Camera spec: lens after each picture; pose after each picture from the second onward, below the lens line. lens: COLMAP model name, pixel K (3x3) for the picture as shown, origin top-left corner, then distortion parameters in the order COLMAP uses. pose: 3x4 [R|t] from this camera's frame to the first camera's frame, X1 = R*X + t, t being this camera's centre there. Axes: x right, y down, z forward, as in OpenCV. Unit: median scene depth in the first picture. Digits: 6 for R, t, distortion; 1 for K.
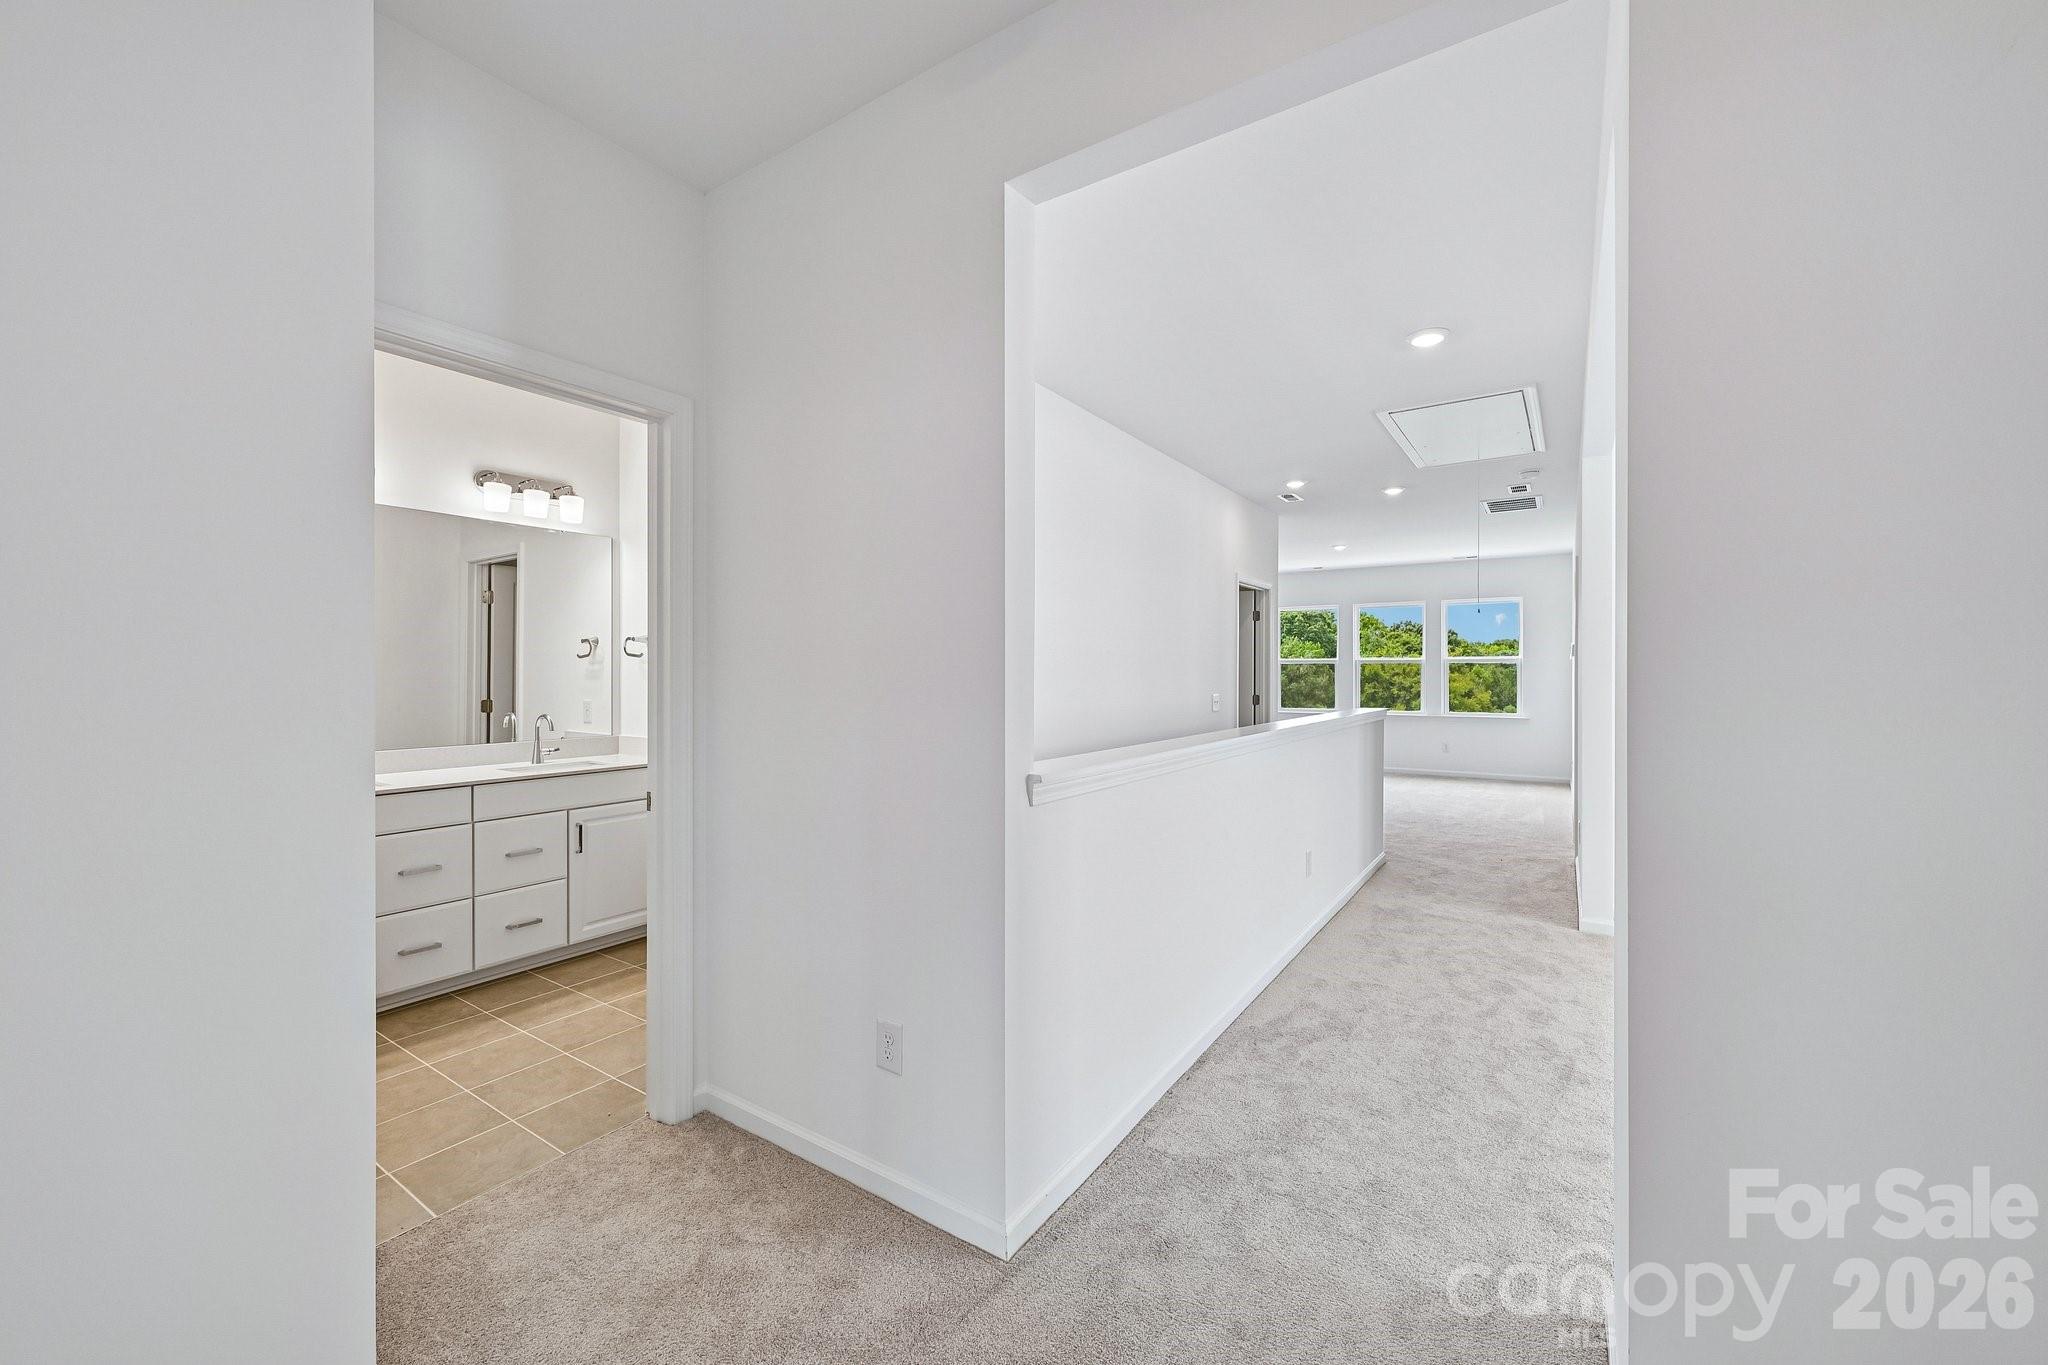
lens RADIAL K [[809.7, 0, 1016.8], [0, 809.7, 673.7], [0, 0, 1]] dist [-0.000781, 0.000564]
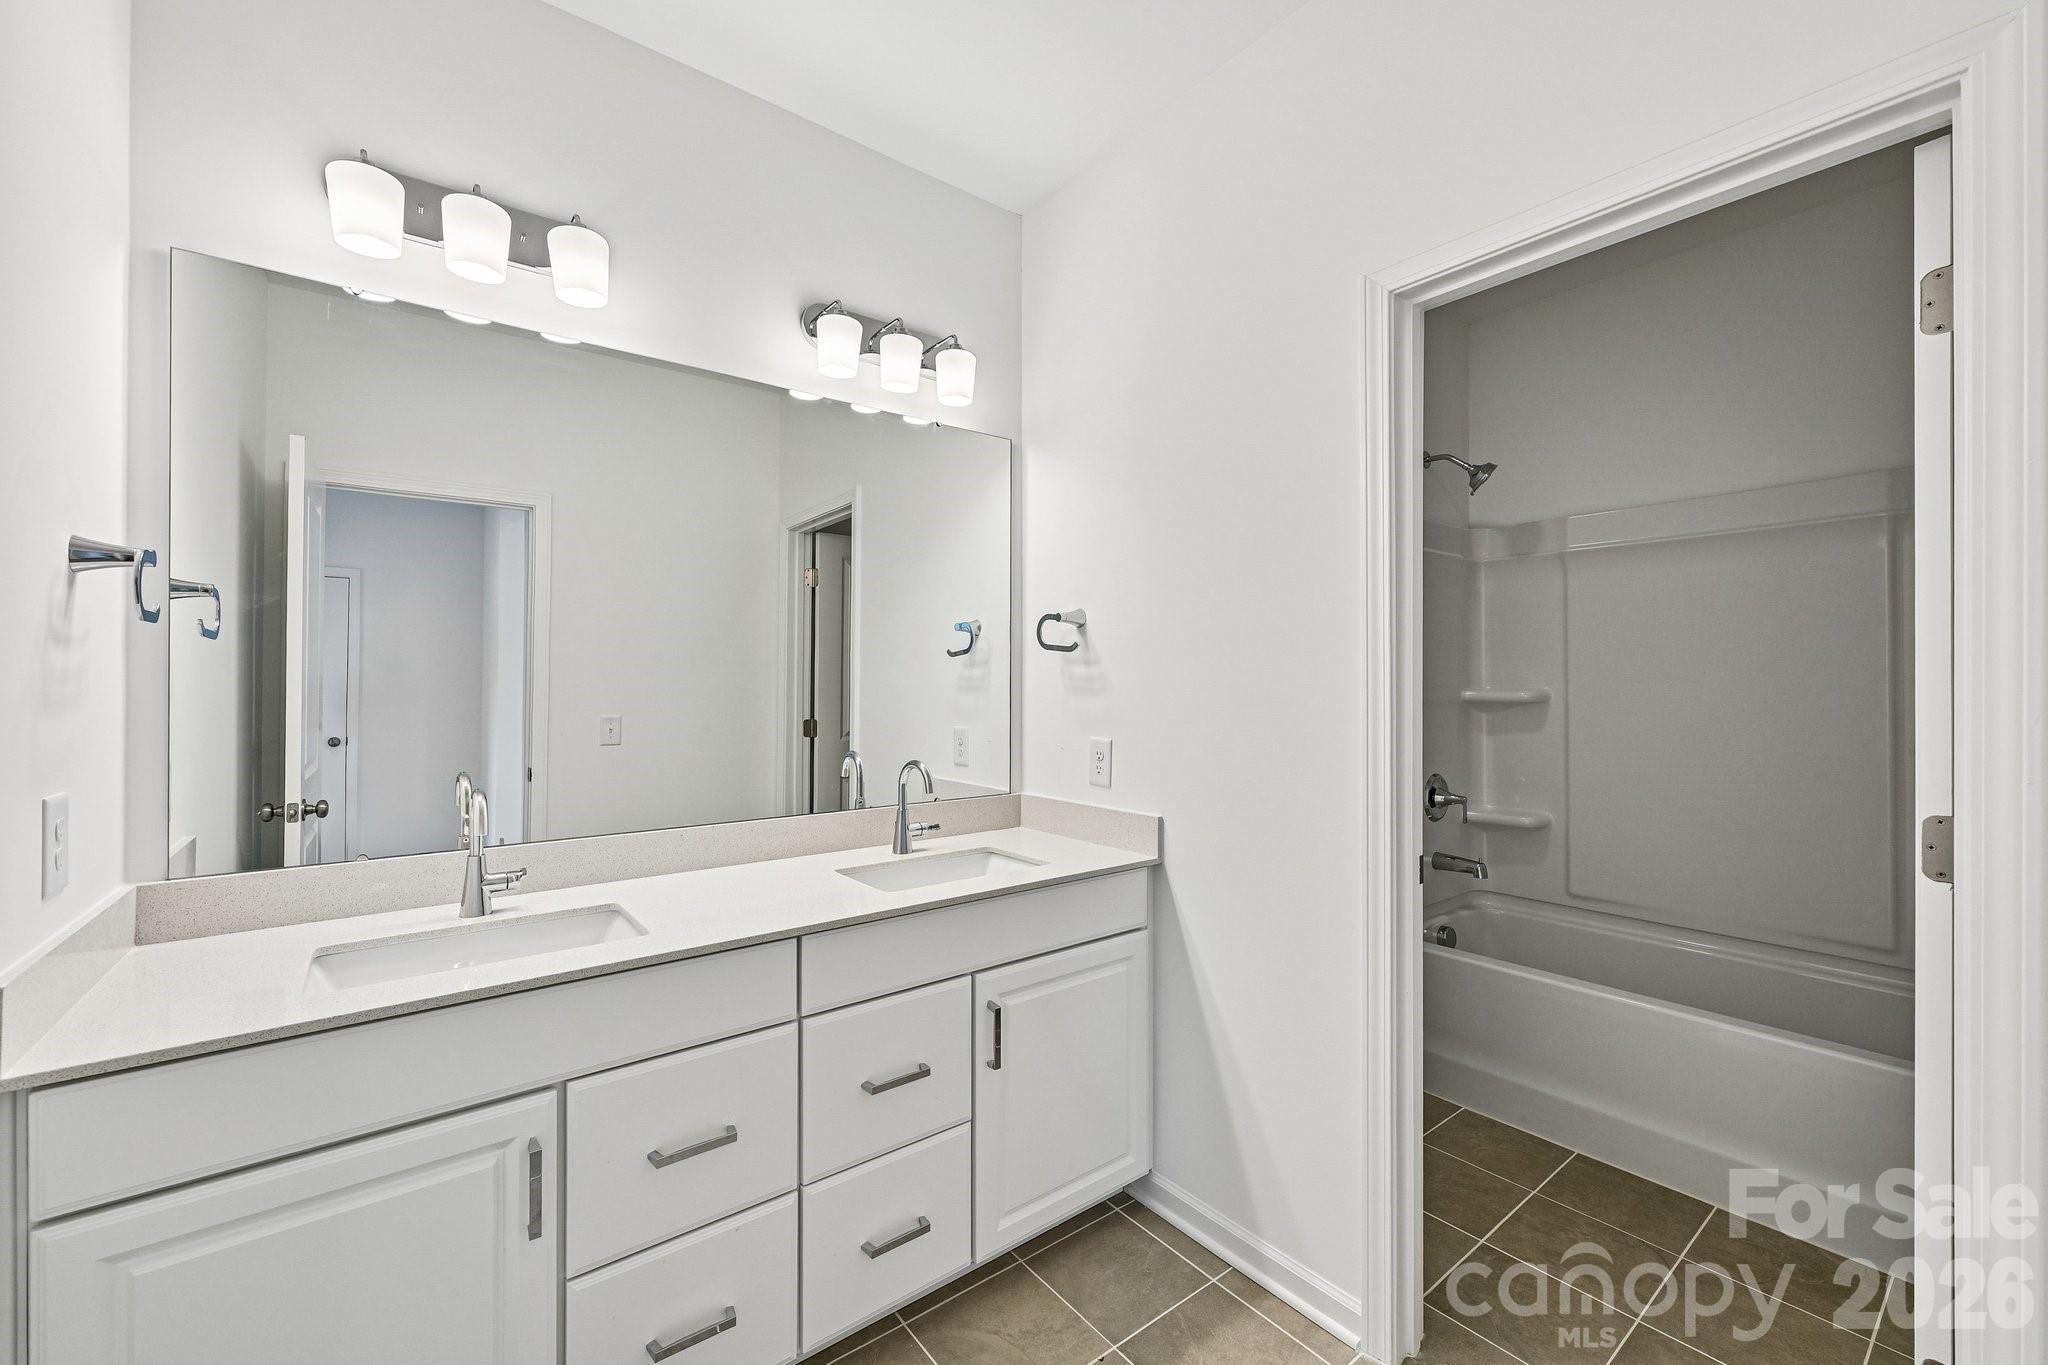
lens RADIAL K [[809.7, 0, 1027.2], [0, 809.7, 669.9], [0, 0, 1]] dist [-0.000781, 0.000564]
pose [[0.953610, -0.006201, -0.300980, -0.331127], [0.001235, 0.999860, -0.016688, 0.000425], [0.301042, 0.015543, 0.953484, 0.484375]]
